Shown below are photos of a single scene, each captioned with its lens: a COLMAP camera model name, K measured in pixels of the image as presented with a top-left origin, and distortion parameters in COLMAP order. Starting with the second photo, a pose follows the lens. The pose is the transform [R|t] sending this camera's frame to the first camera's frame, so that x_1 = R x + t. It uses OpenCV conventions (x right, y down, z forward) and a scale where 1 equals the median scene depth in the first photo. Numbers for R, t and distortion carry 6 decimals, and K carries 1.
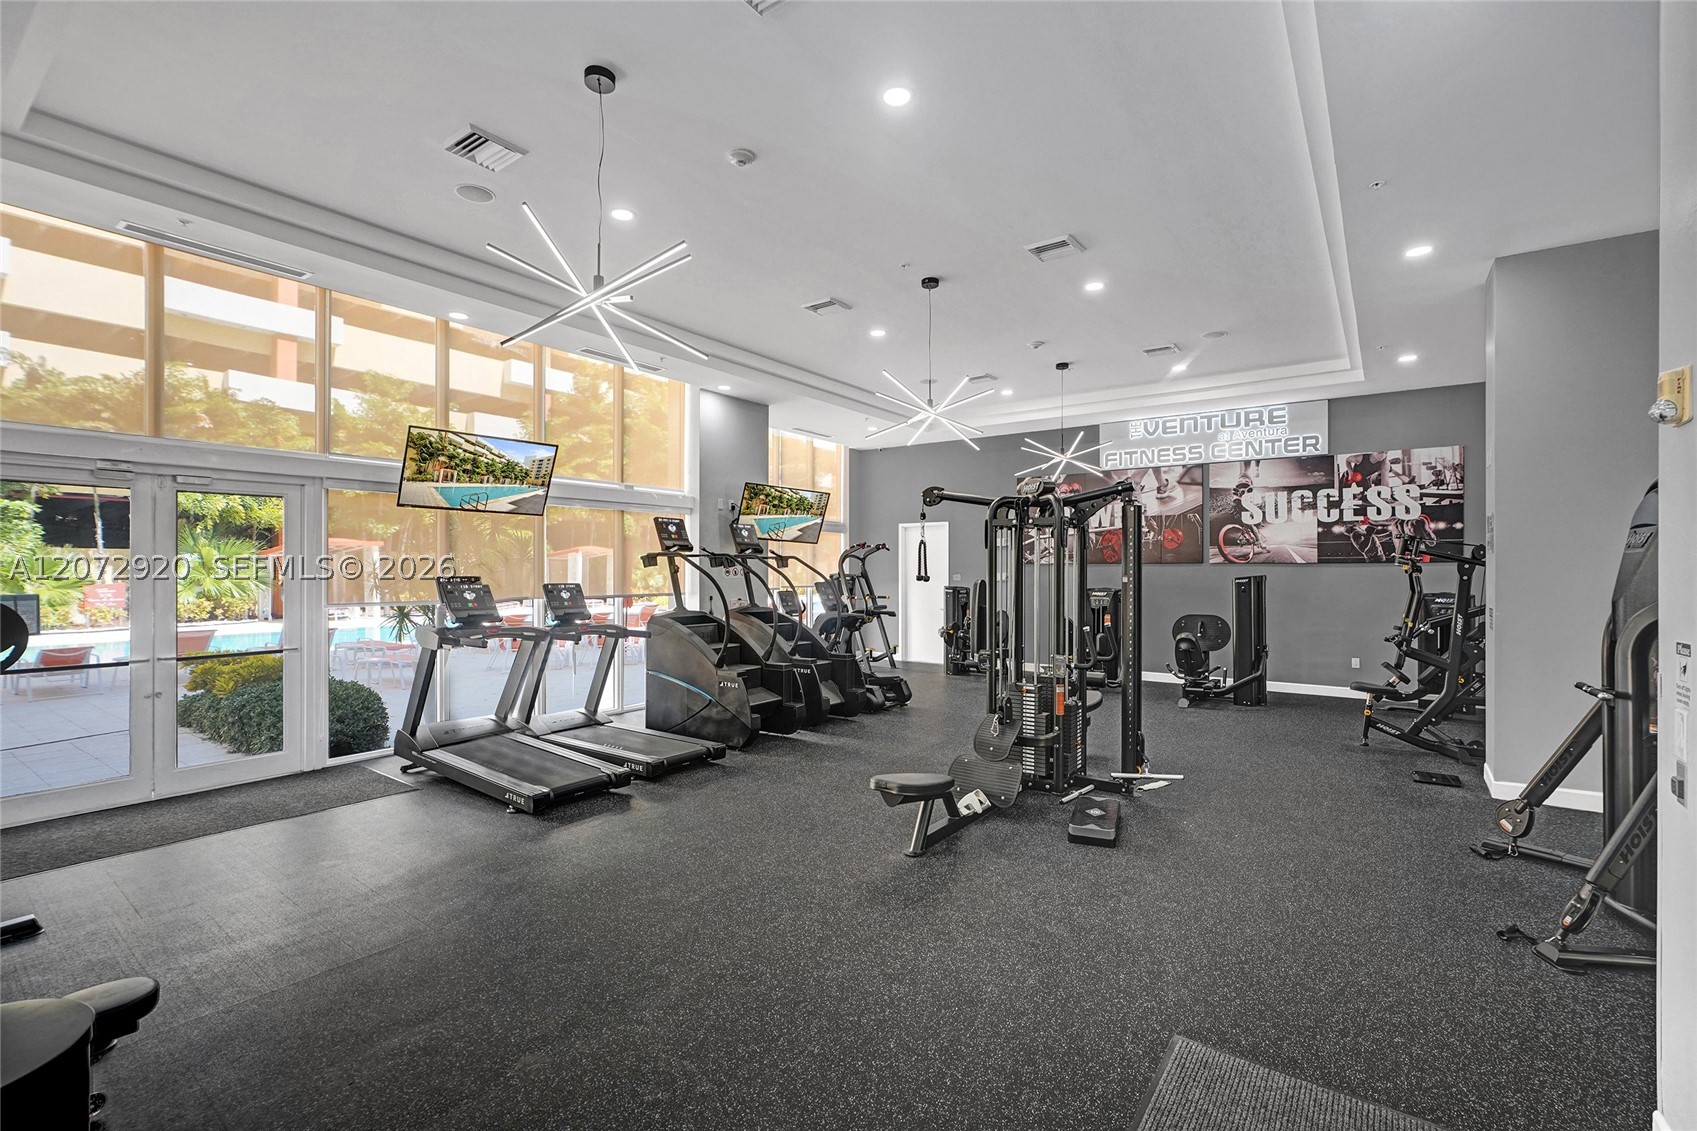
lens RADIAL K [[753.0, 0, 846.6], [0, 753.0, 568.2], [0, 0, 1]] dist [-0.009691, 0.004276]
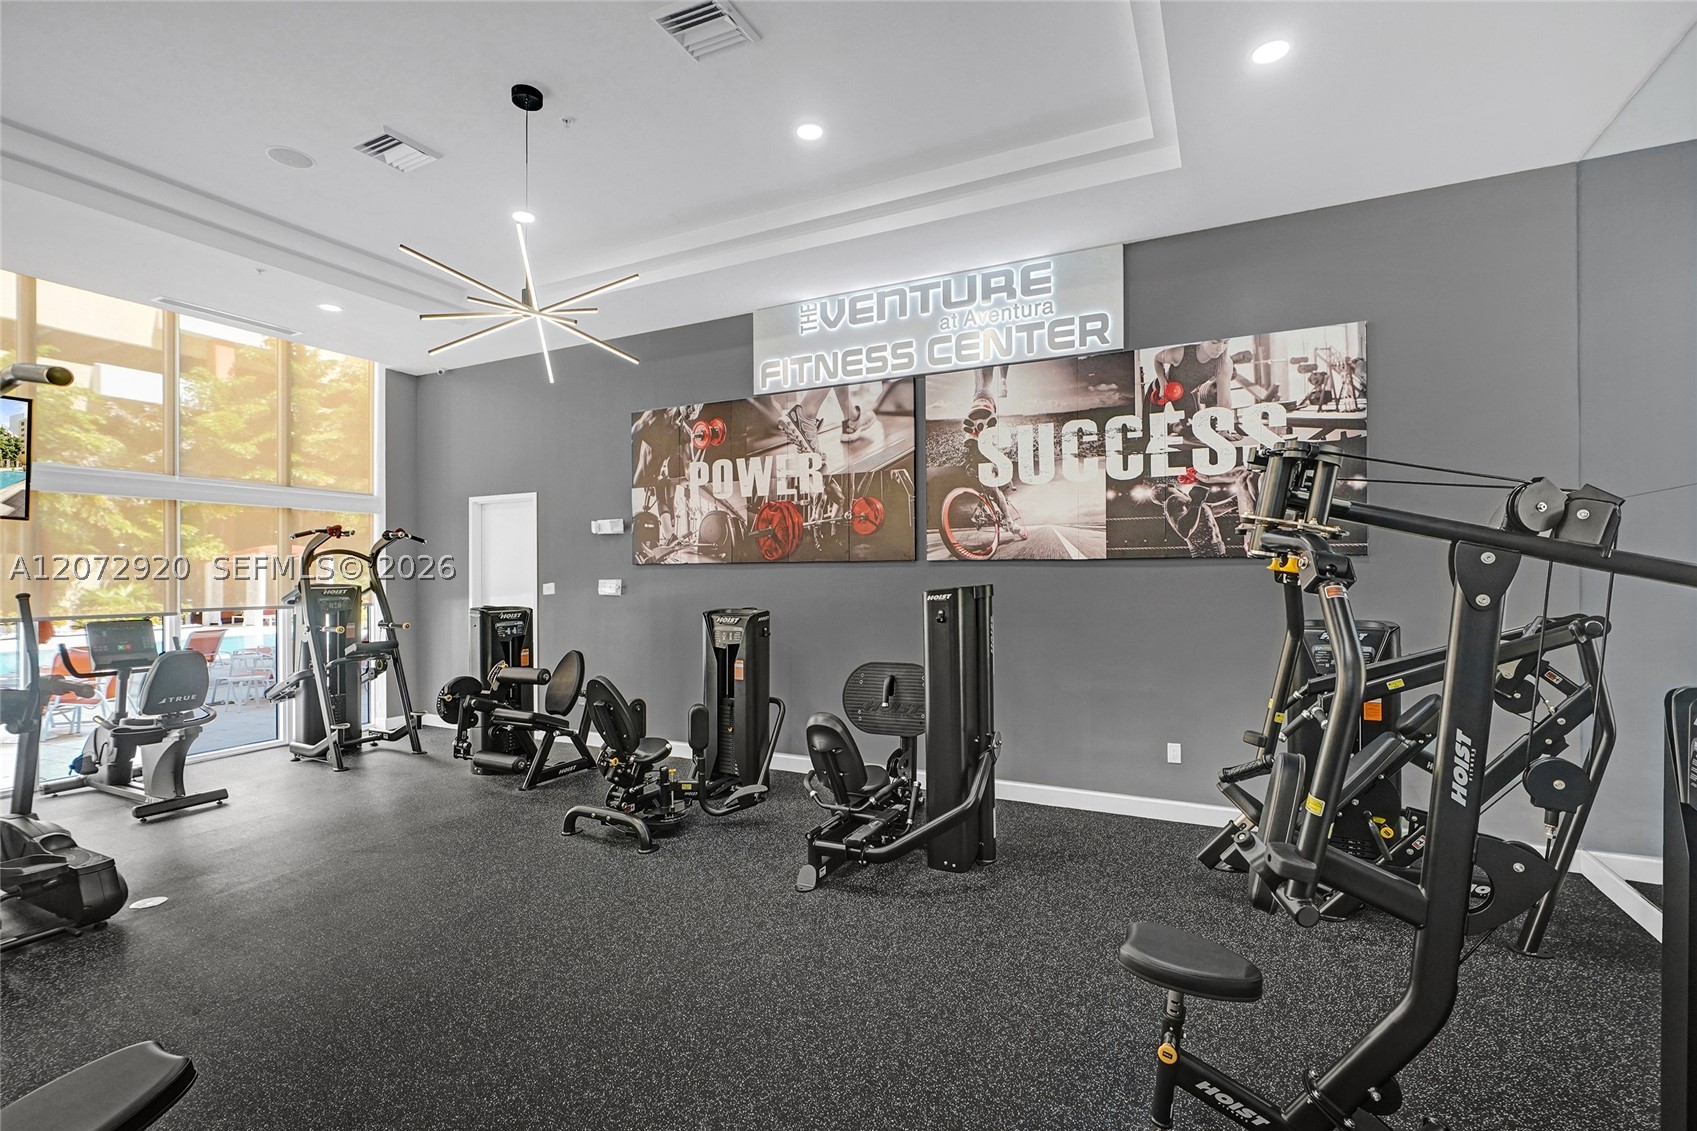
lens RADIAL K [[753.0, 0, 852.9], [0, 753.0, 572.7], [0, 0, 1]] dist [-0.009691, 0.004276]
pose [[0.987409, -0.005604, 0.158091, 0.371335], [0.005459, 0.999984, 0.001354, 0.000681], [-0.158096, -0.000474, 0.987424, 0.513555]]
